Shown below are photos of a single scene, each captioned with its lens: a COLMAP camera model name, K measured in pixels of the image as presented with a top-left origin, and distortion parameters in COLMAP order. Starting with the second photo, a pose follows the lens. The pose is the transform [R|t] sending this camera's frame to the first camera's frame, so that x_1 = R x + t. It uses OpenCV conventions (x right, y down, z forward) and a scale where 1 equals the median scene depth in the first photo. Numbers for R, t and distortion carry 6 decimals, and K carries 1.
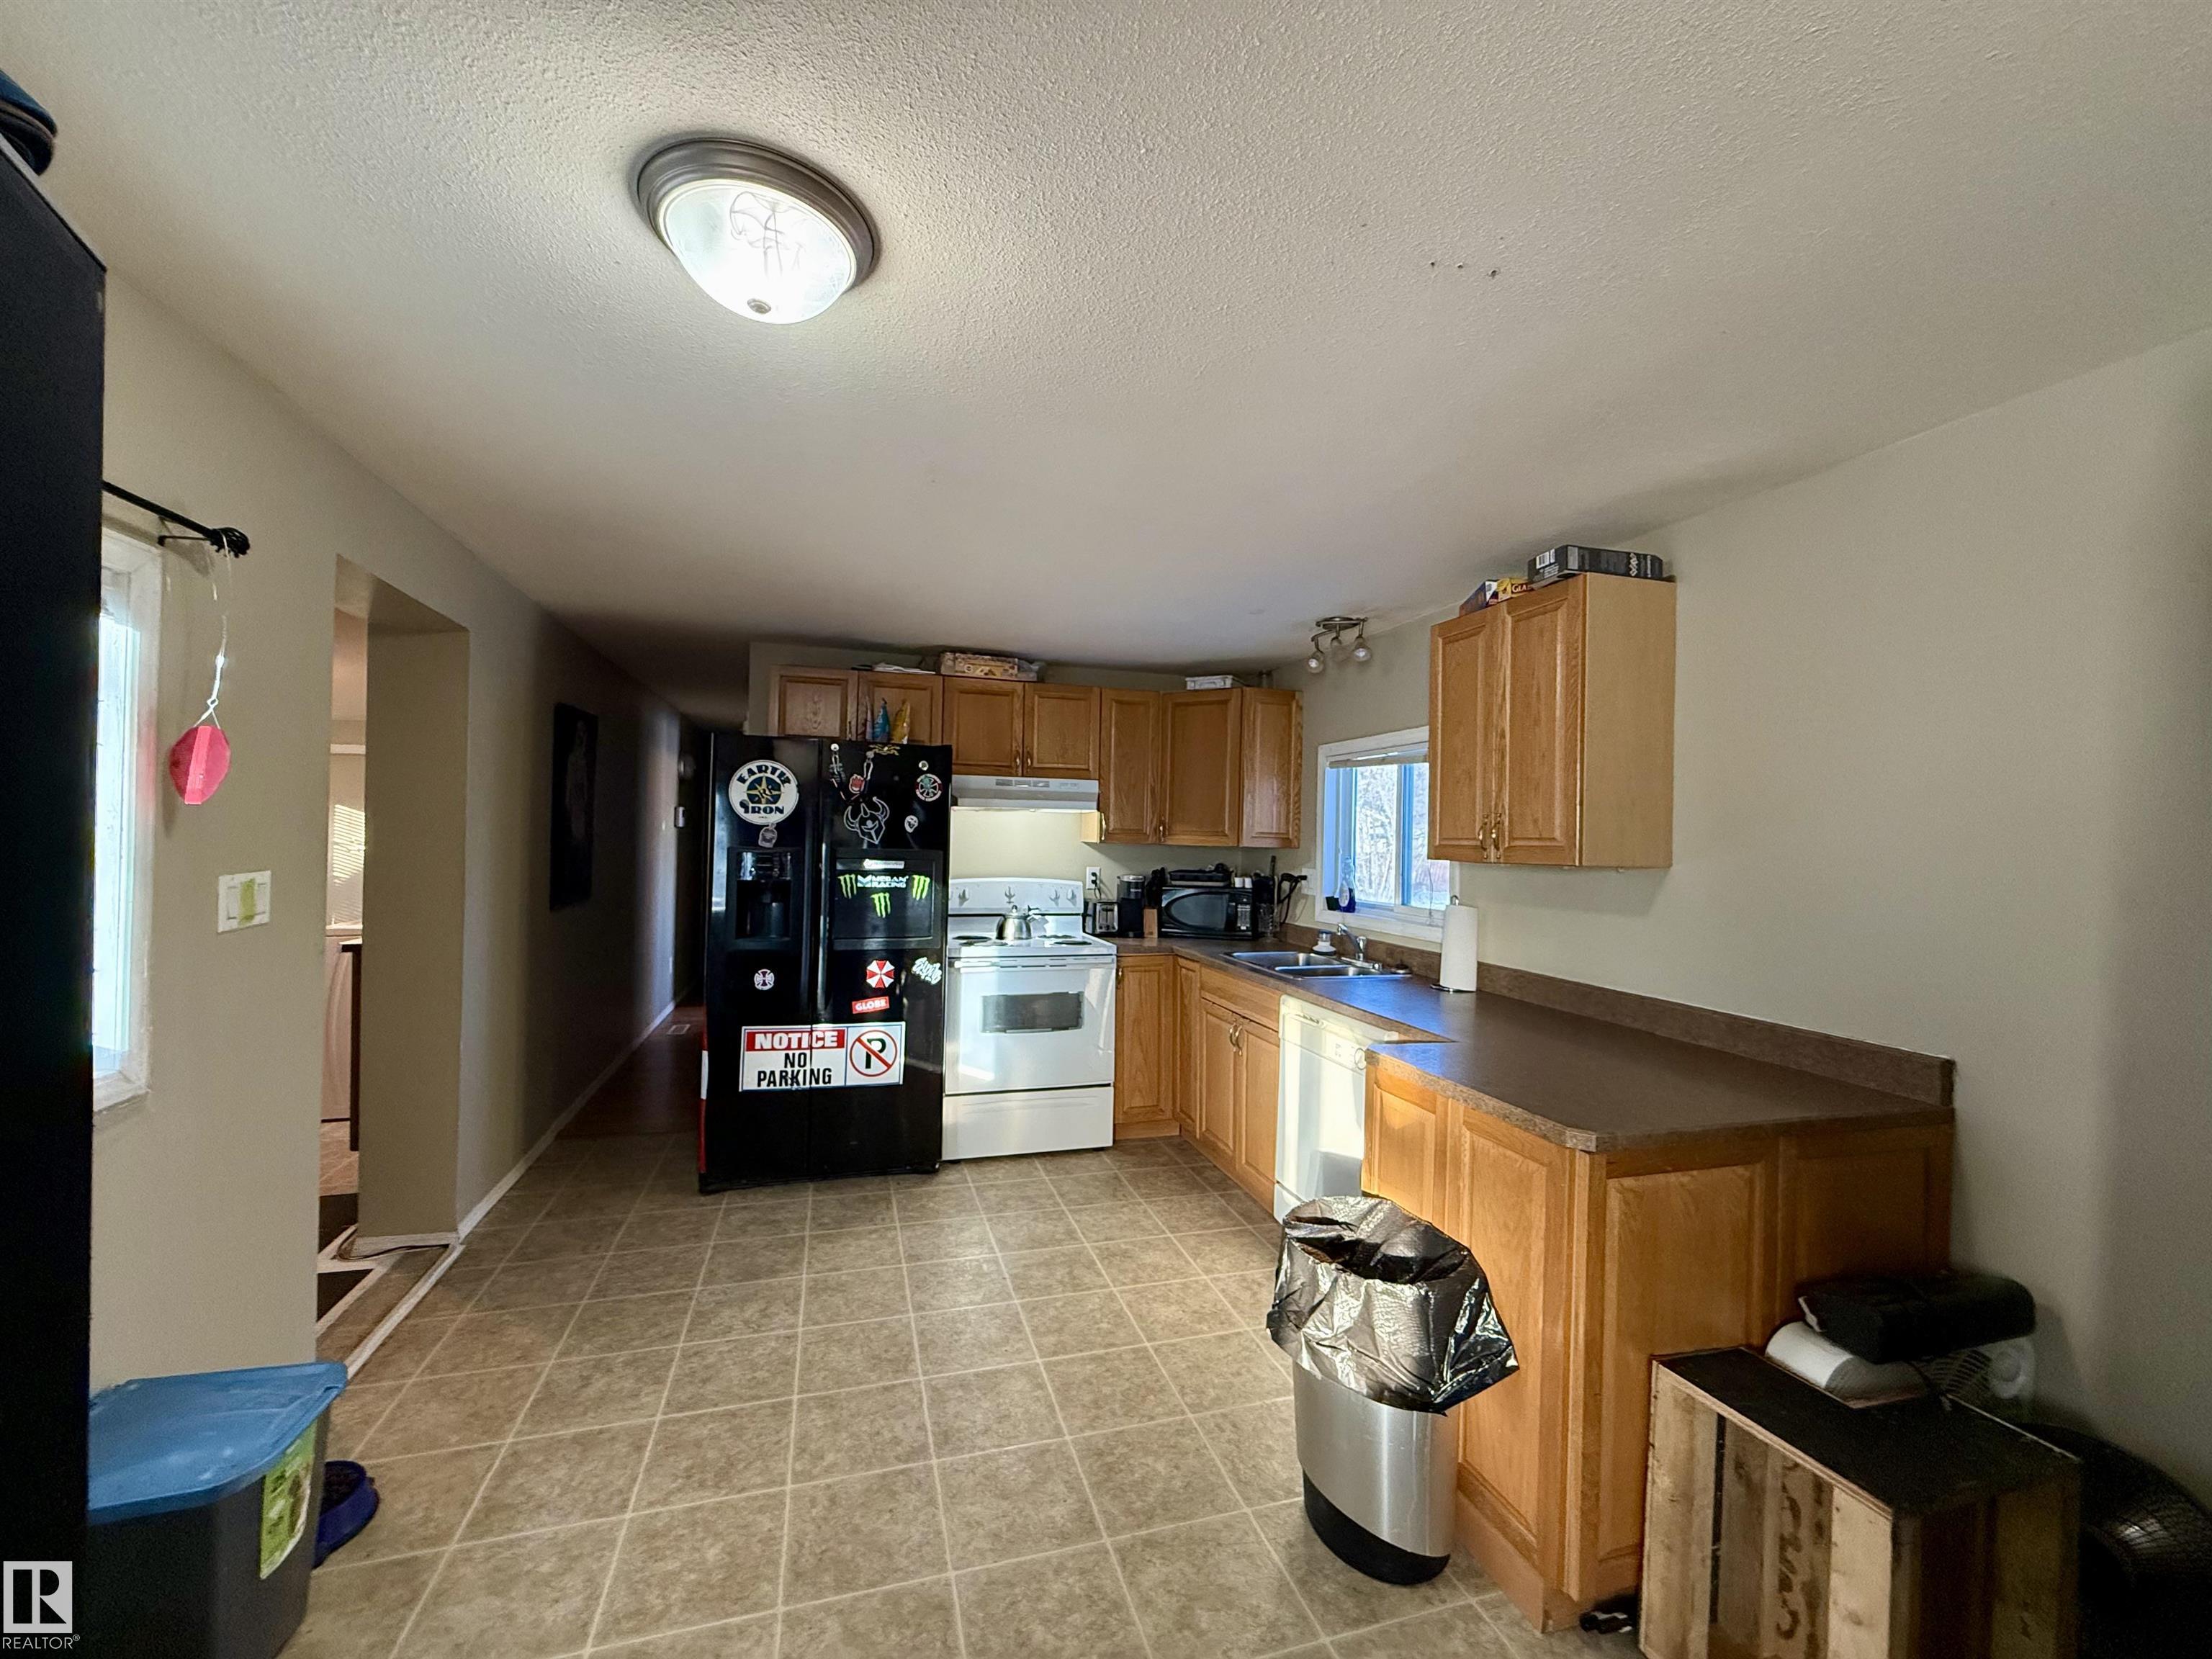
lens RADIAL K [[879.0, 0, 1096.3], [0, 879.0, 831.8], [0, 0, 1]] dist [-0.000526, 0.000054]
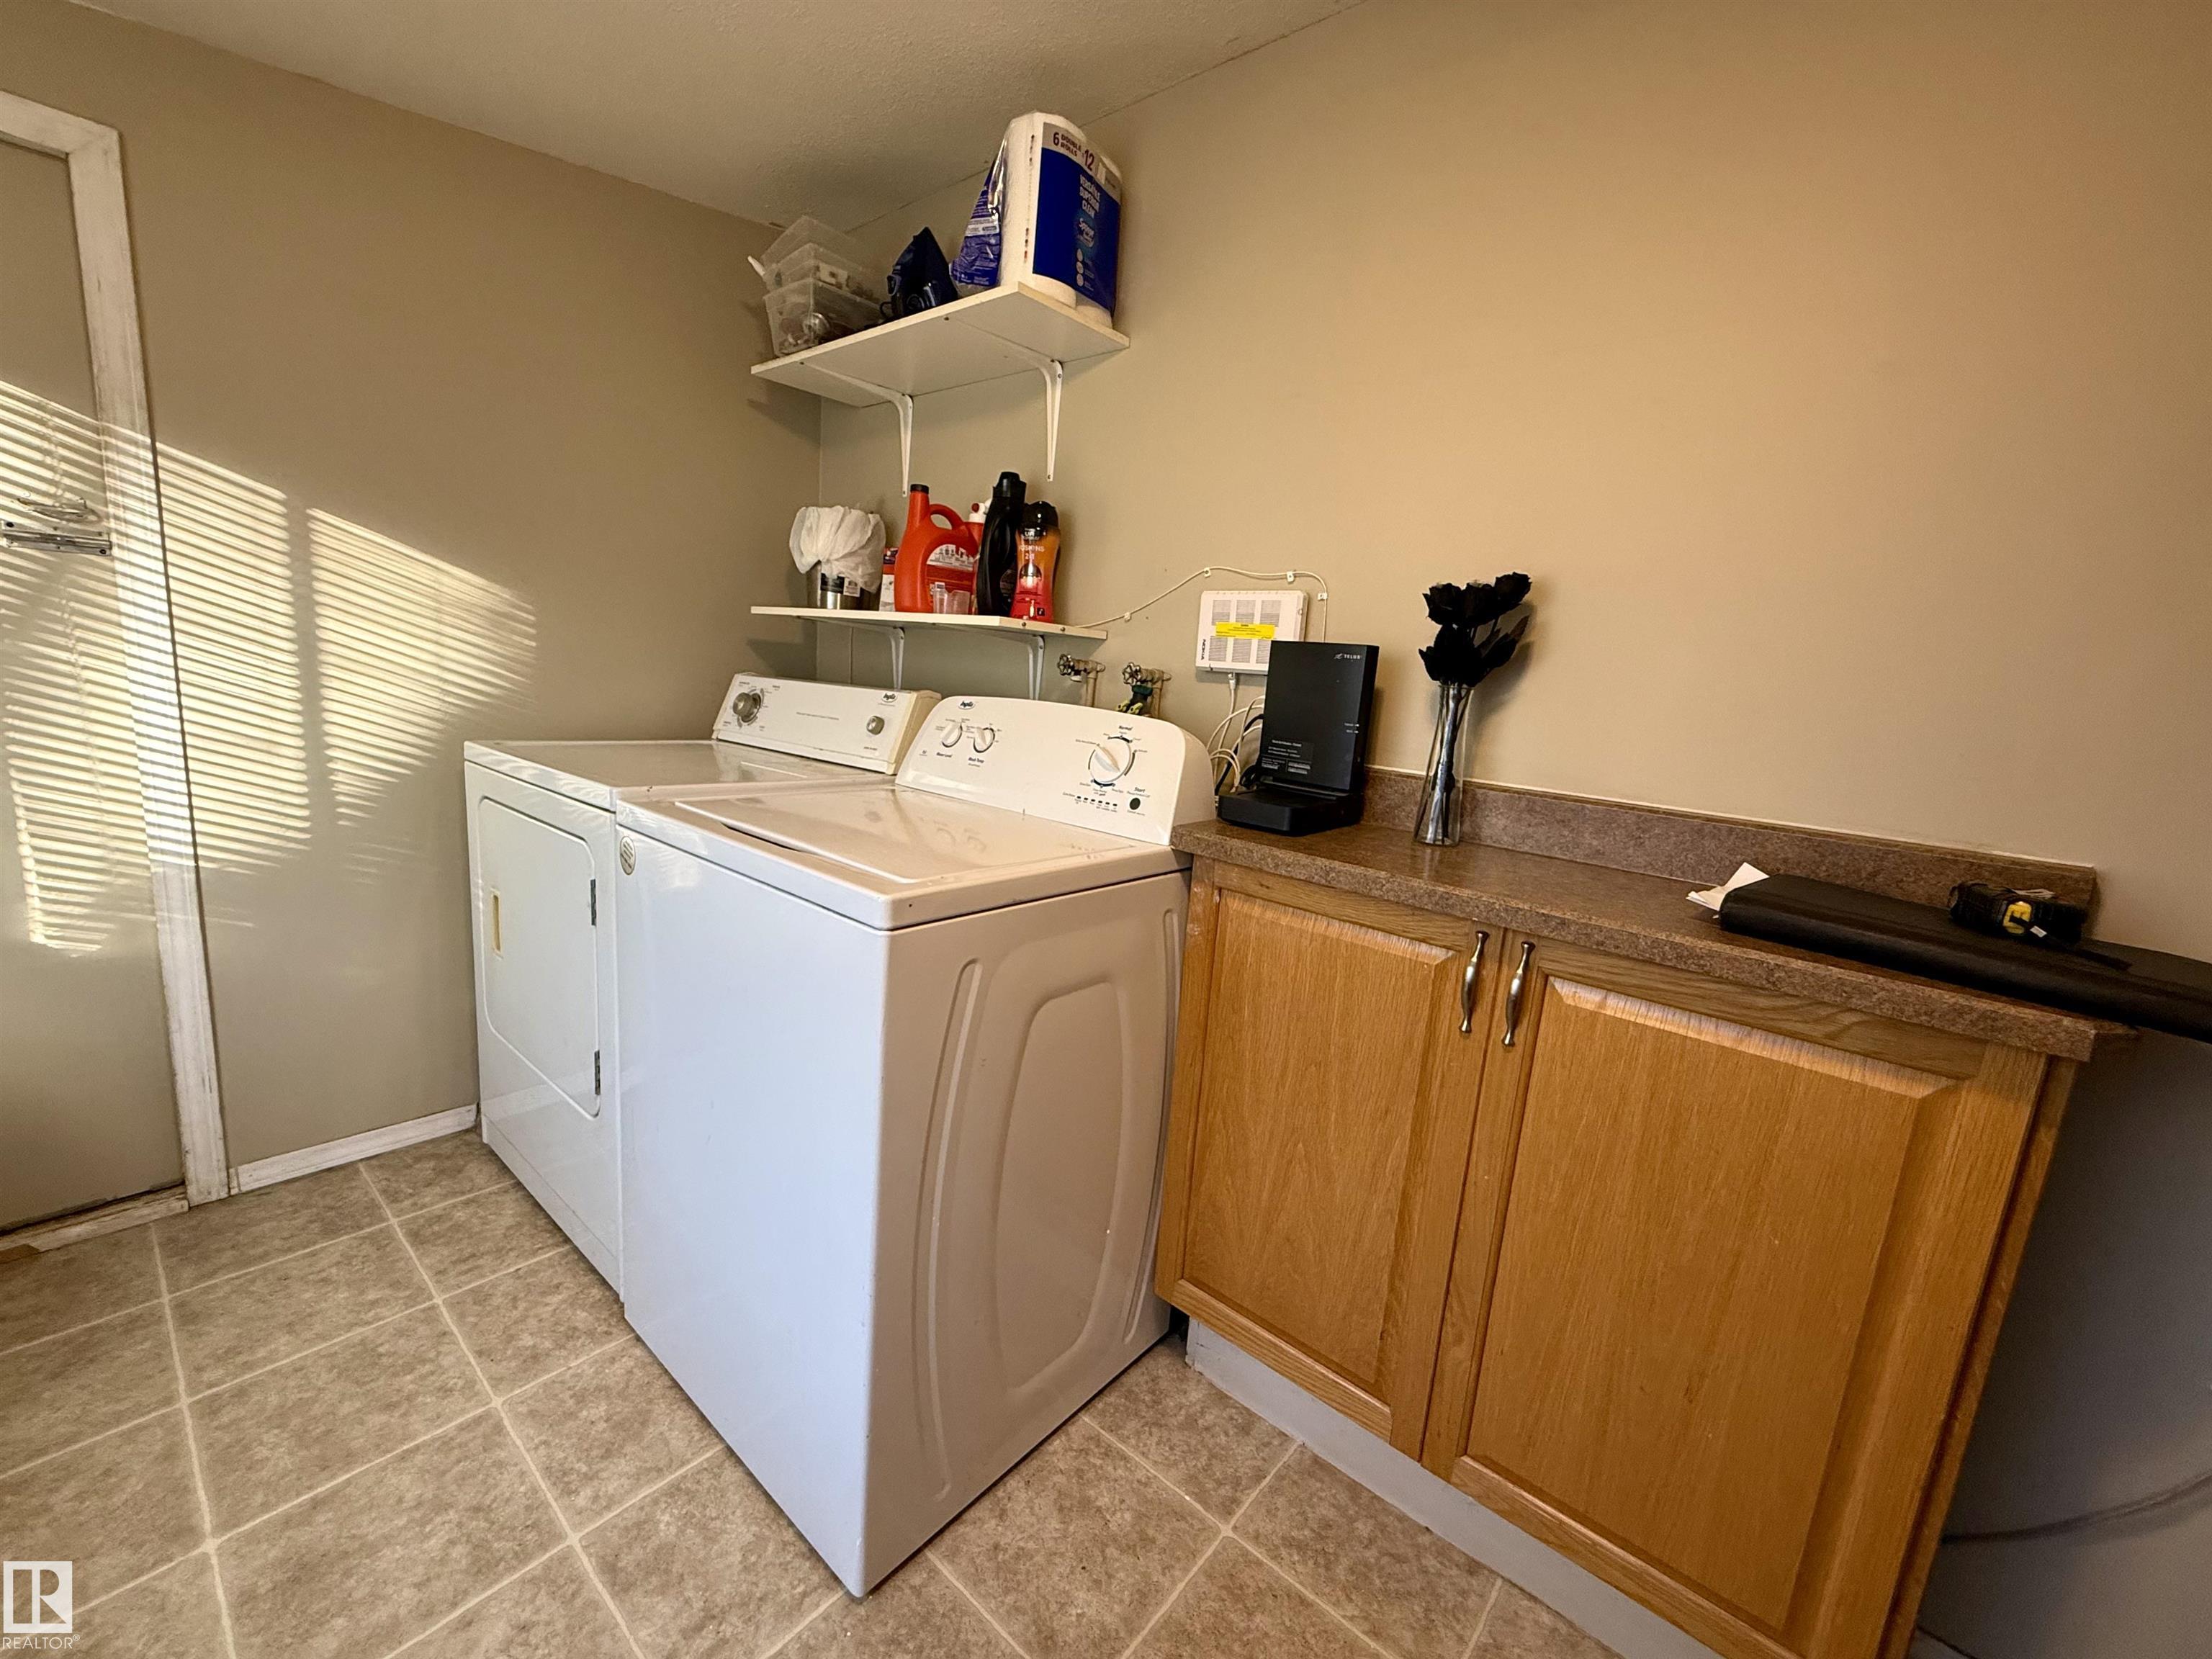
lens RADIAL K [[879.0, 0, 1113.3], [0, 879.0, 824.6], [0, 0, 1]] dist [-0.000526, 0.000054]
pose [[0.550967, 0.167776, -0.817488, 0.196567], [-0.063880, 0.985187, 0.159139, 0.070318], [0.832079, -0.035459, 0.553523, 0.359844]]
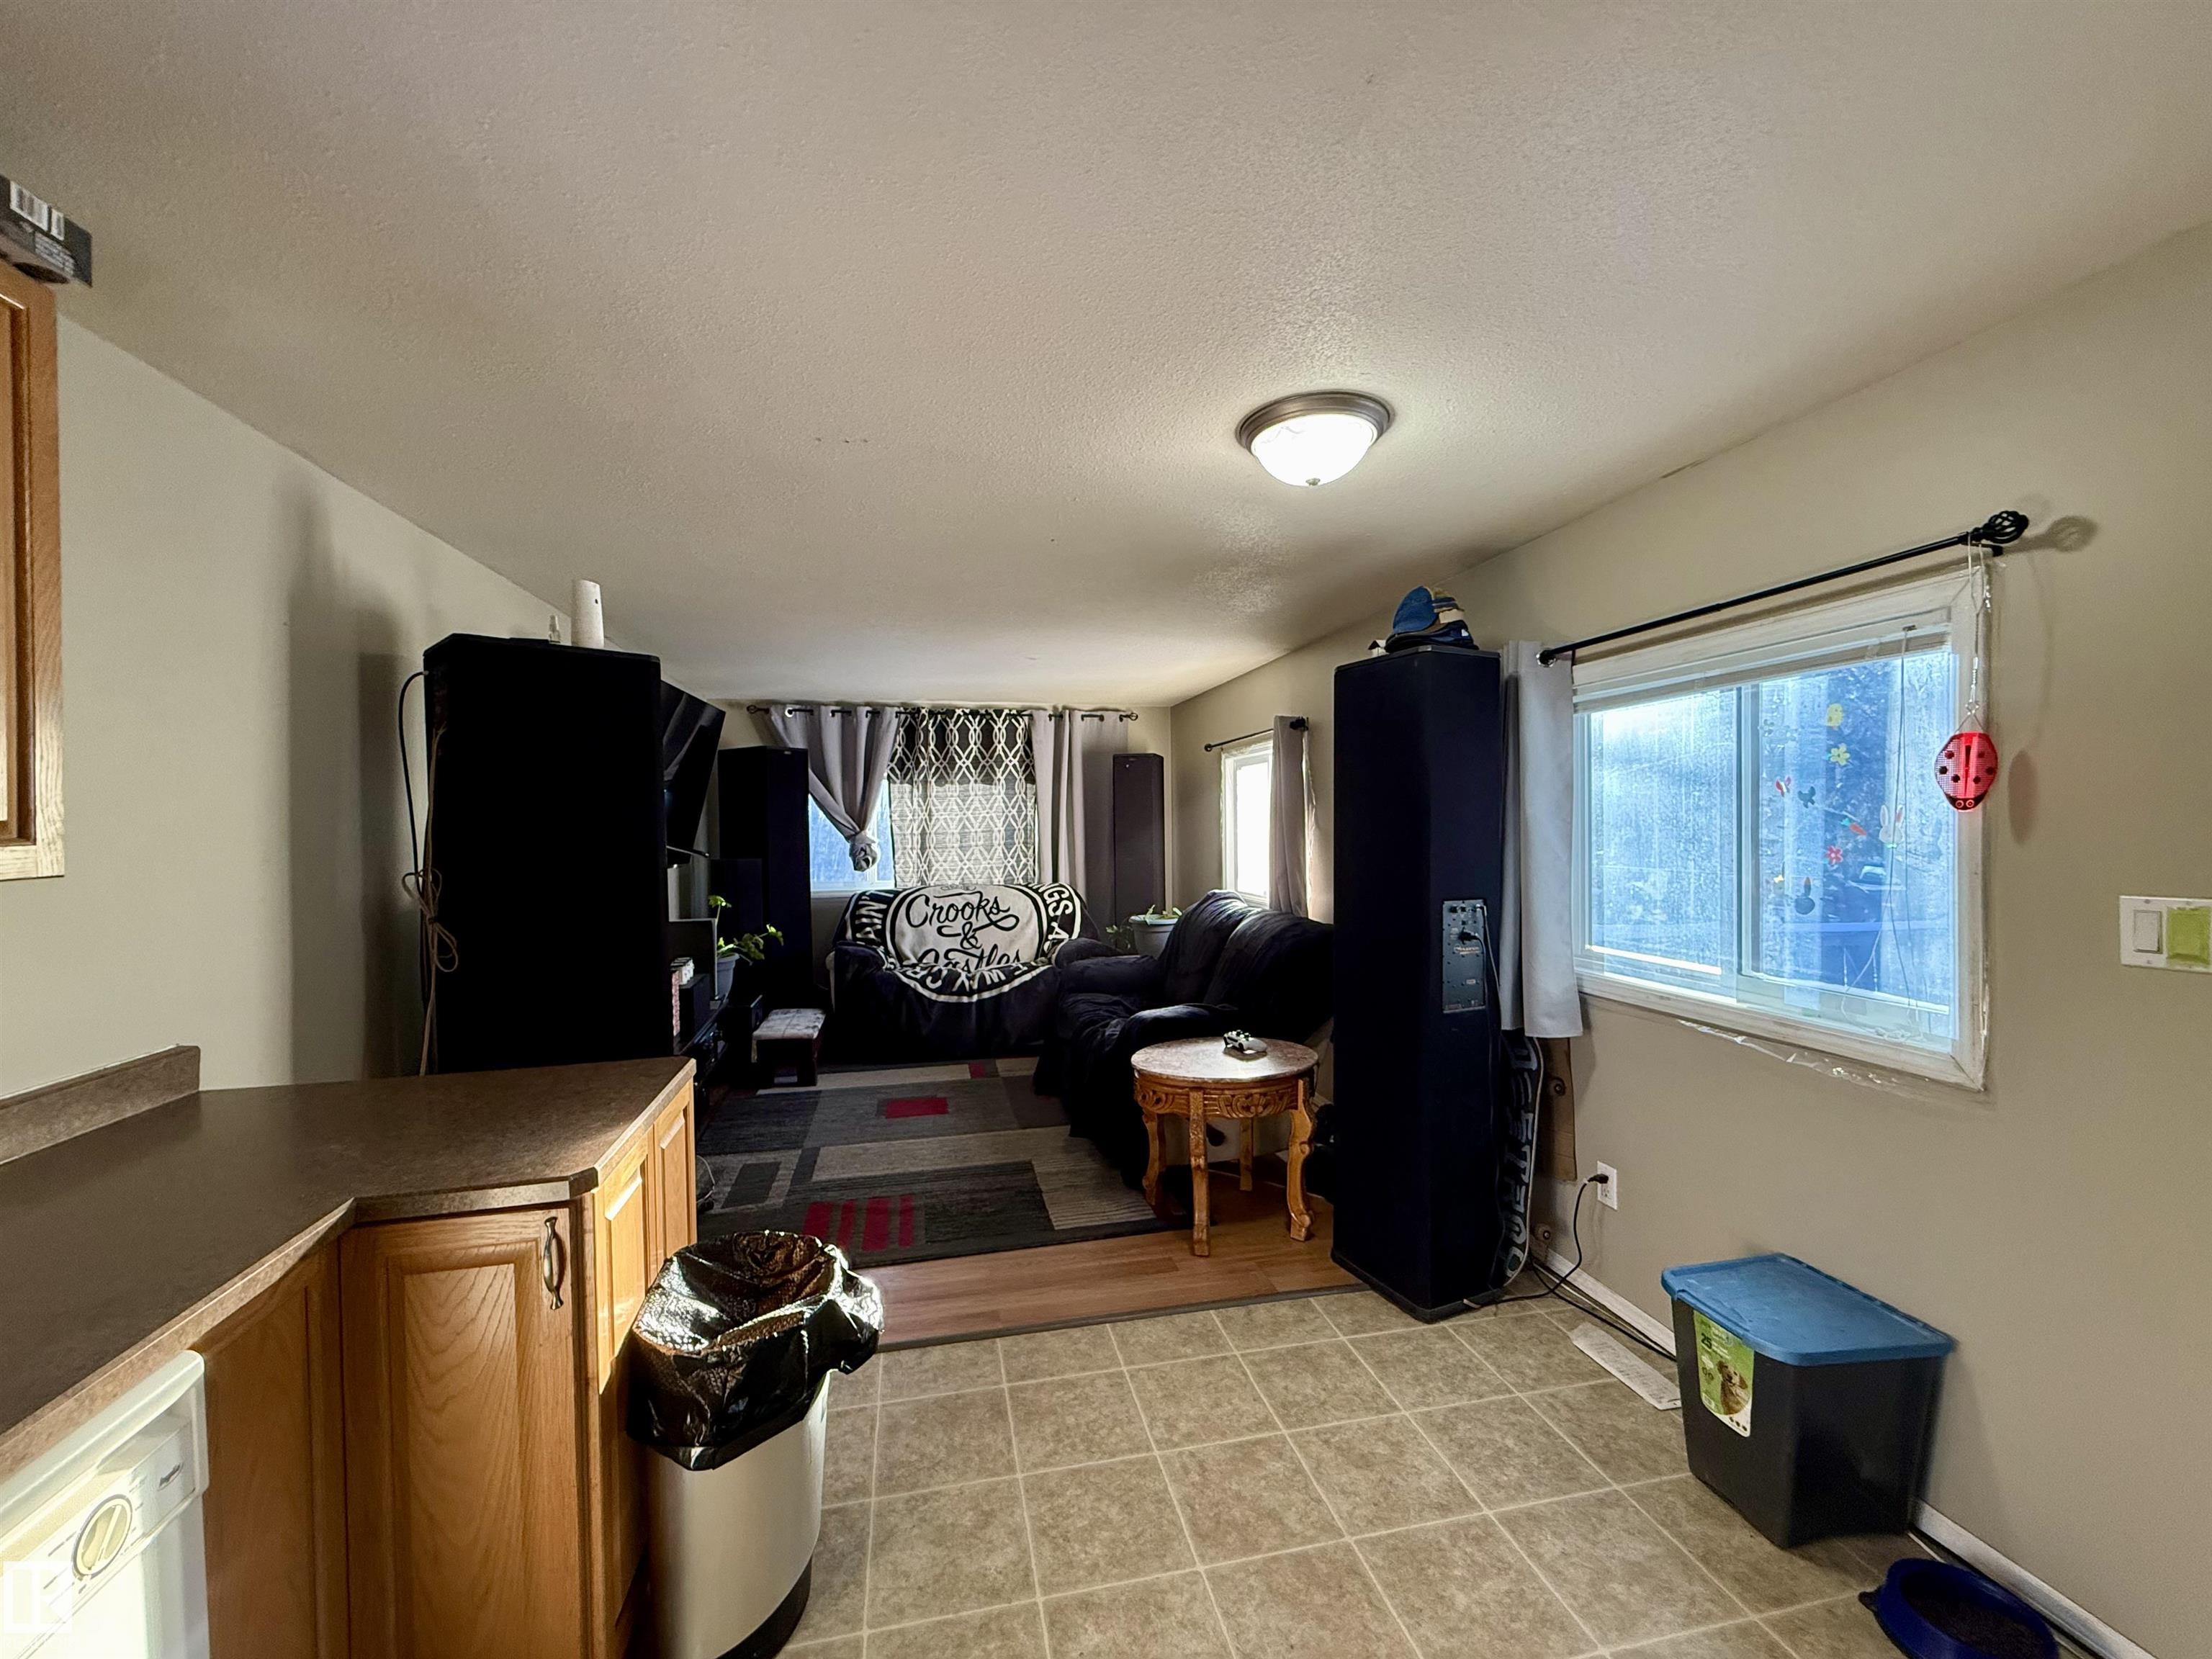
lens RADIAL K [[879.0, 0, 1101.0], [0, 879.0, 829.7], [0, 0, 1]] dist [-0.000526, 0.000054]
pose [[-0.996877, -0.017201, 0.077075, -0.054016], [-0.016701, 0.999835, 0.007131, -0.000840], [-0.077185, 0.005822, -0.997000, 0.947320]]
